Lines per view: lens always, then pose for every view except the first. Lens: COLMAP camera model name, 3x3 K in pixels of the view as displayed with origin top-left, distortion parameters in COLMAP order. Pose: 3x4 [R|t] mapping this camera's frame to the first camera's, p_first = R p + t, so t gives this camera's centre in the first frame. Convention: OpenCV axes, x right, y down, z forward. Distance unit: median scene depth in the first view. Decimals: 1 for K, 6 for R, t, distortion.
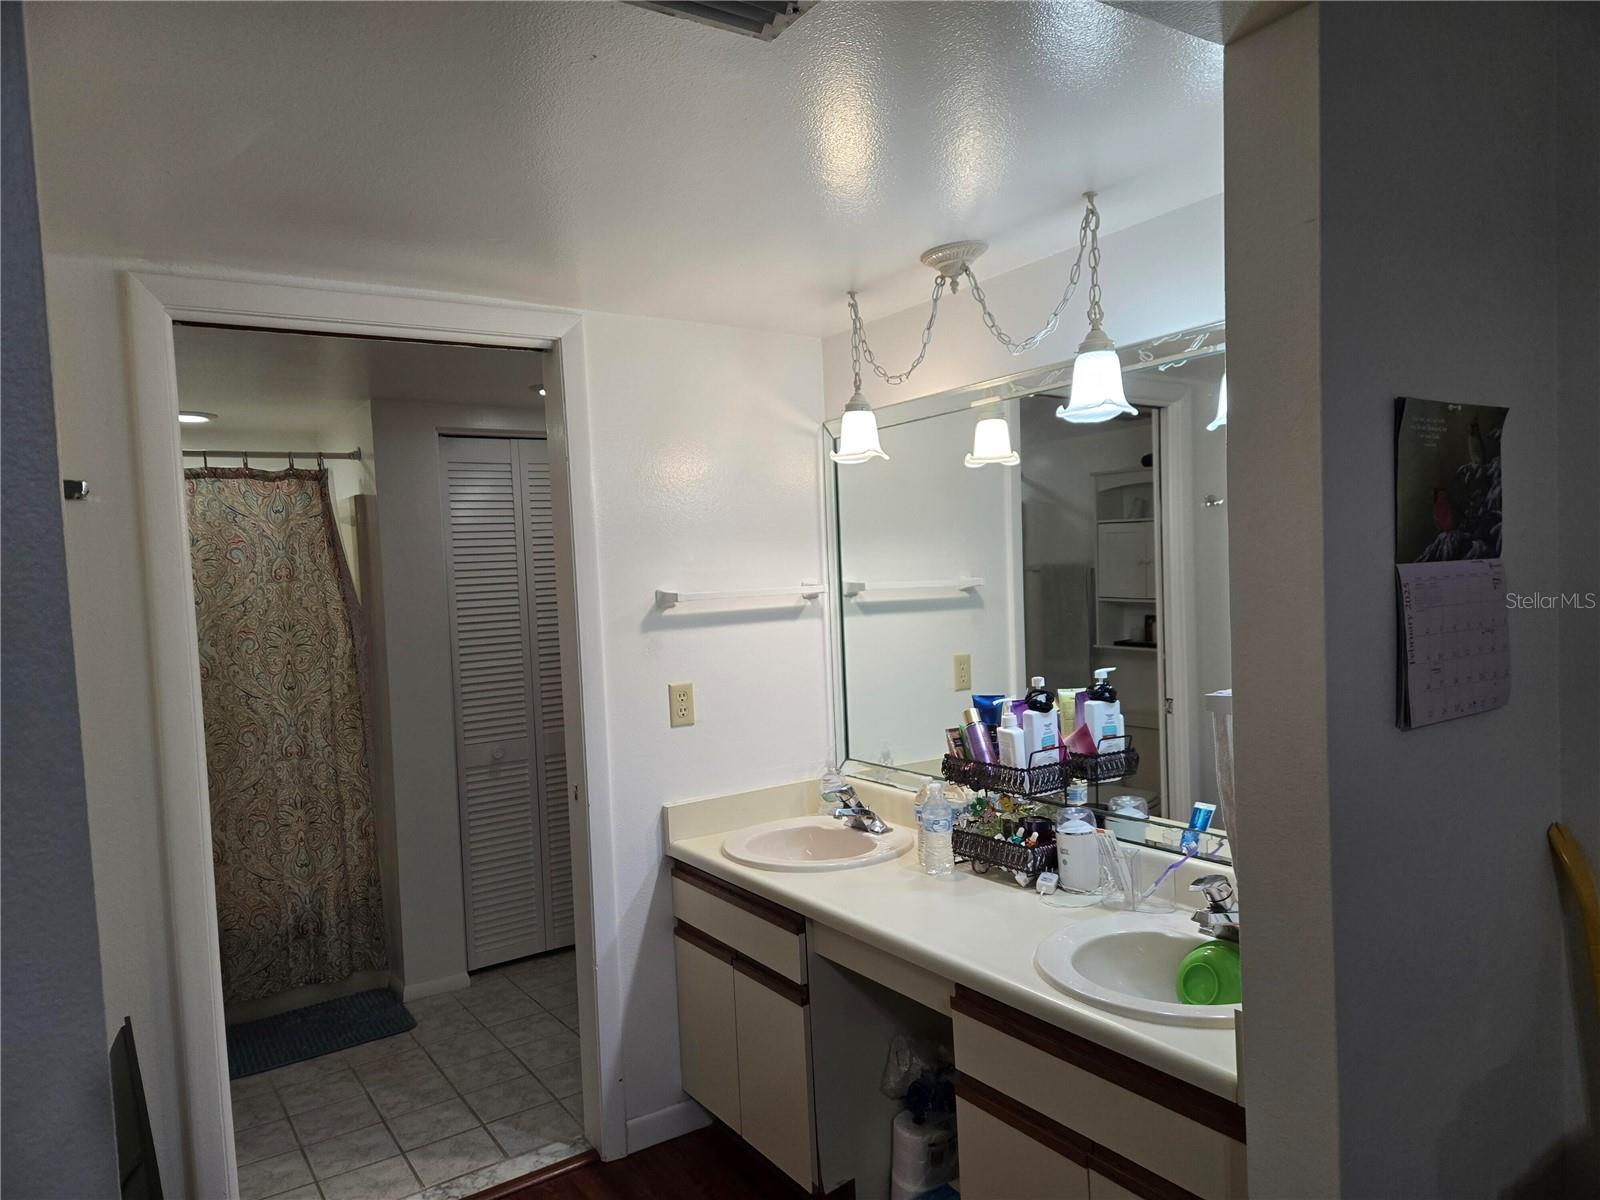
lens RADIAL K [[1061.0, 0, 795.5], [0, 1061.0, 612.7], [0, 0, 1]] dist [0.066585, -0.039339]
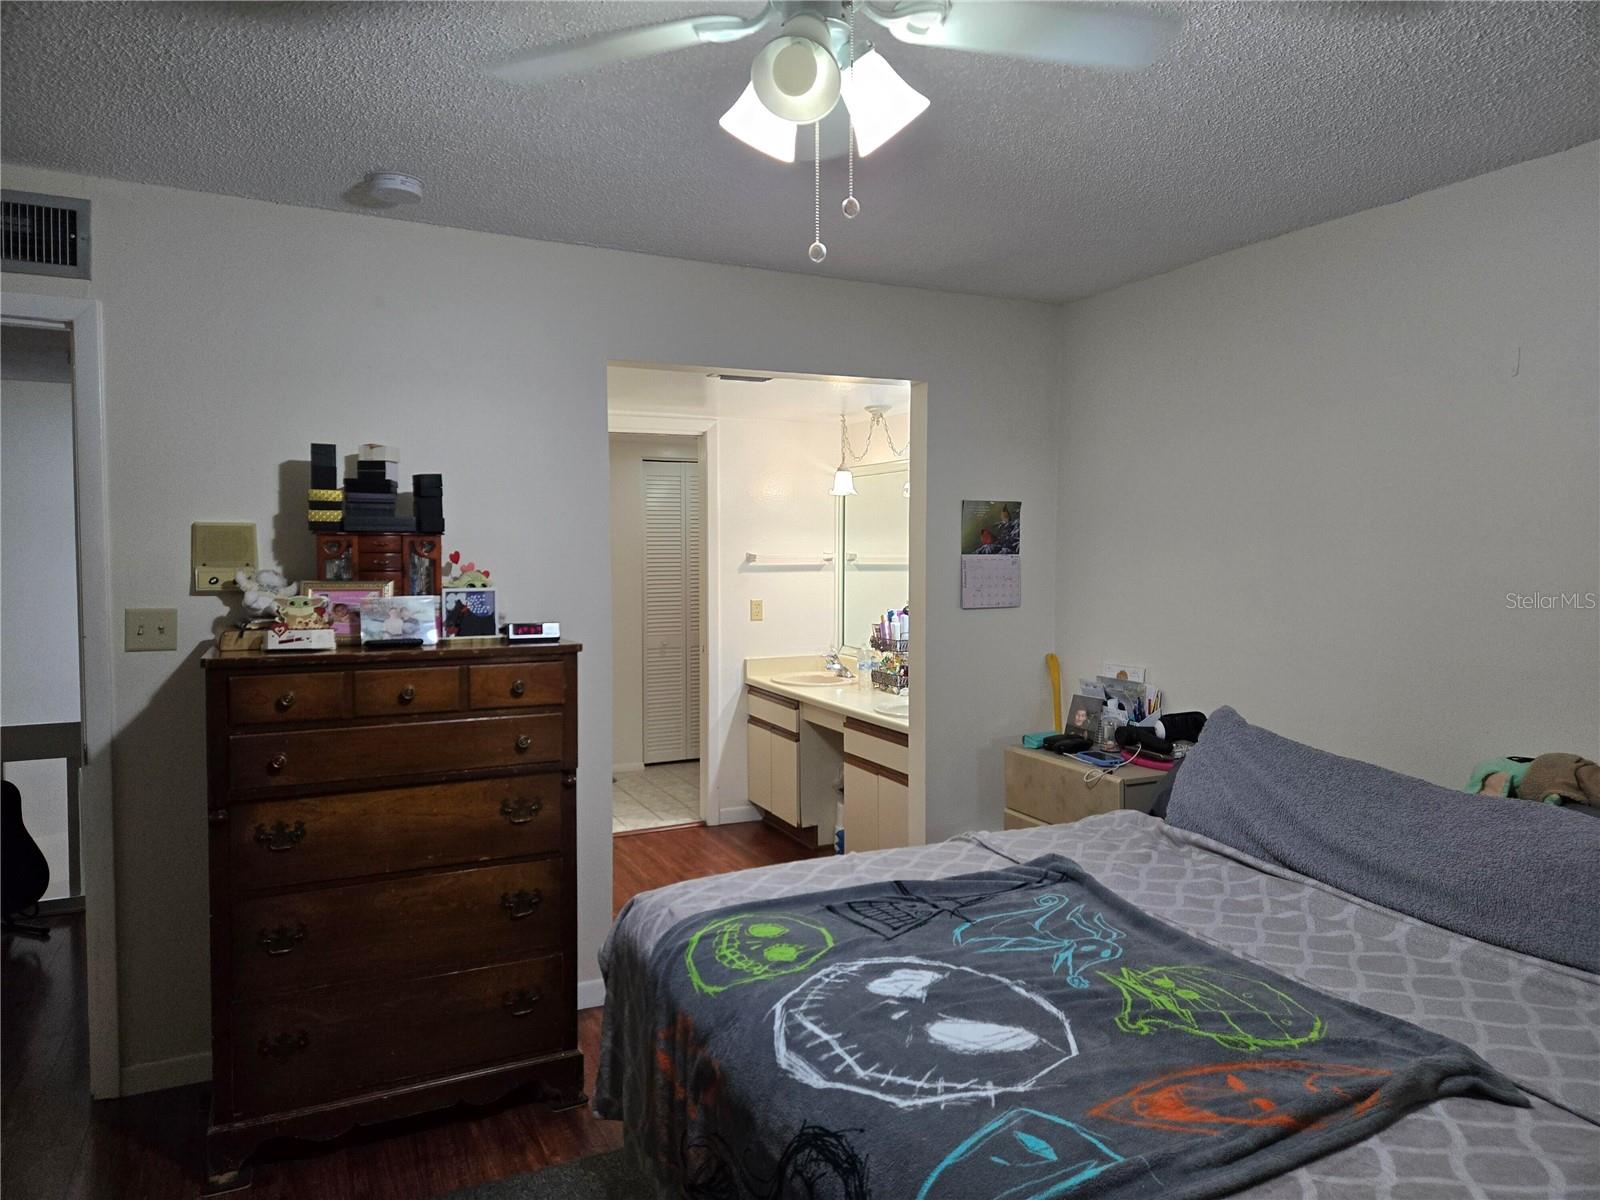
lens RADIAL K [[1061.0, 0, 798.8], [0, 1061.0, 594.0], [0, 0, 1]] dist [0.066585, -0.039339]
pose [[0.988203, 0.054419, -0.143153, 0.284042], [-0.052806, 0.998491, 0.015046, 0.024368], [0.143756, -0.007309, 0.989586, -1.077896]]
